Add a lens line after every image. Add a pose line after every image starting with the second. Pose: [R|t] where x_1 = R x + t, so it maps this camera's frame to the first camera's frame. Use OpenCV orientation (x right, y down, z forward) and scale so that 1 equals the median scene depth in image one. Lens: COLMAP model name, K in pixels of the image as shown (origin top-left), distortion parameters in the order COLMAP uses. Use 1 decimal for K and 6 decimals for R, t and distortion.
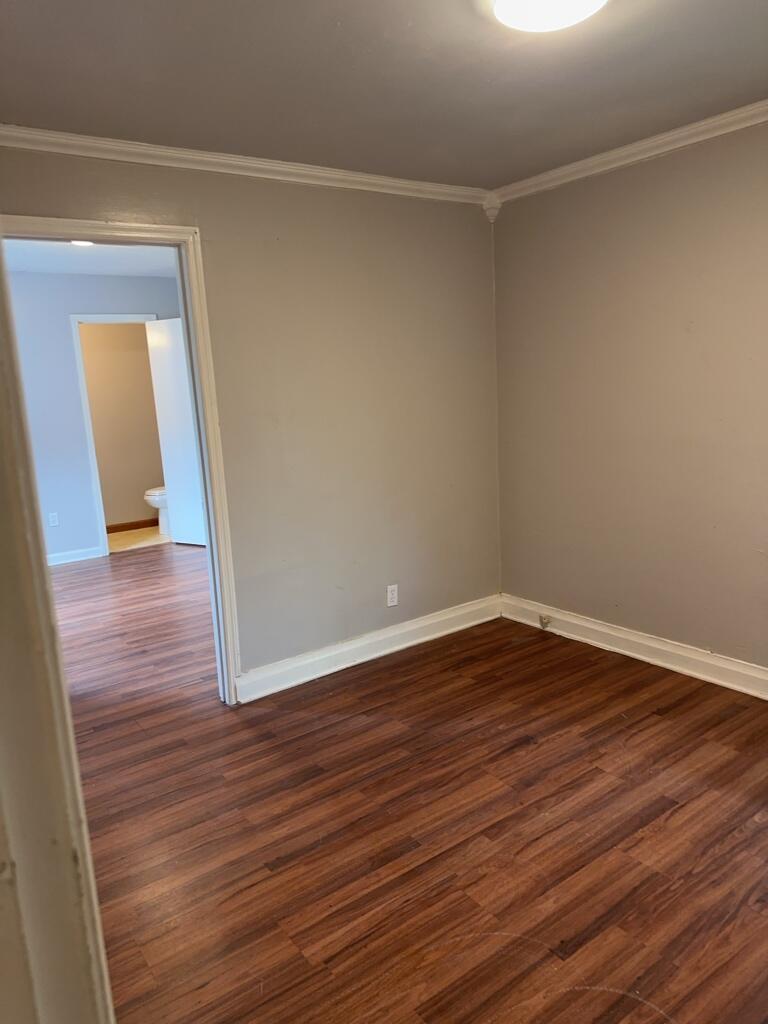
lens RADIAL K [[712.9, 0, 383.8], [0, 712.9, 513.0], [0, 0, 1]] dist [0.058725, -0.062425]
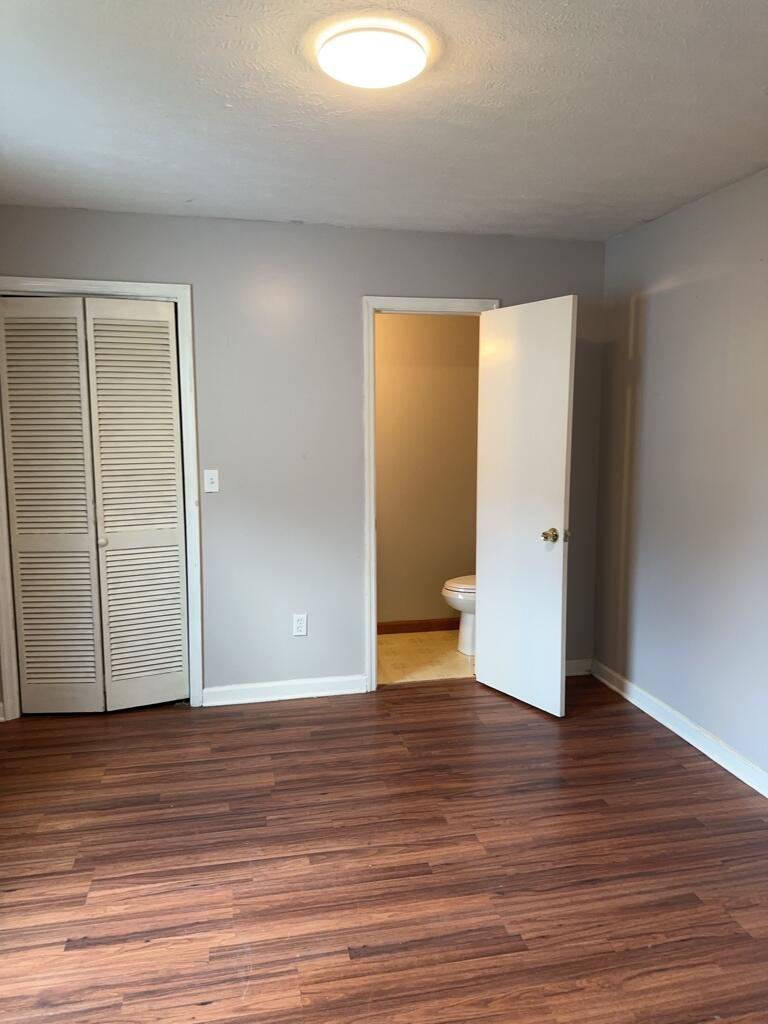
lens RADIAL K [[712.9, 0, 378.0], [0, 712.9, 513.6], [0, 0, 1]] dist [0.058725, -0.062425]
pose [[0.906201, 0.098629, -0.411183, -0.146564], [-0.123302, 0.991792, -0.033847, -0.070091], [0.404470, 0.081372, 0.910924, 0.435435]]
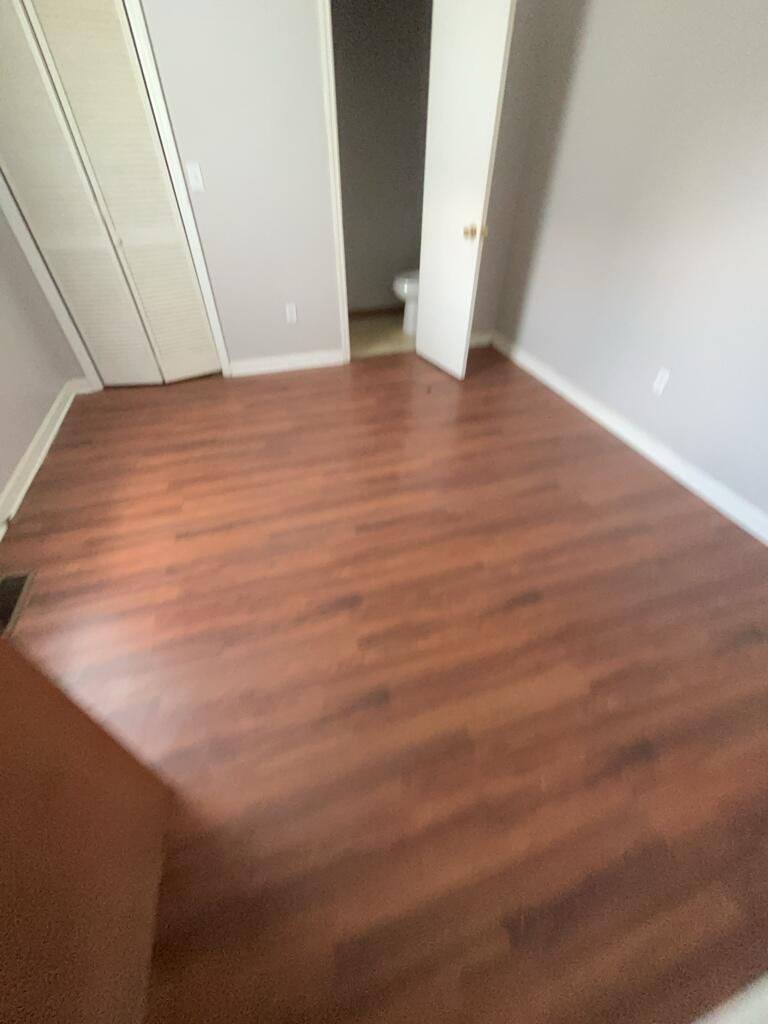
lens RADIAL K [[407.4, 0, 387.6], [0, 407.4, 514.8], [0, 0, 1]] dist [-0.001375, -0.001382]
pose [[0.947167, 0.253510, -0.196490, -0.188974], [-0.112761, 0.836694, 0.535936, -0.058614], [0.300267, -0.485465, 0.821075, 0.500589]]
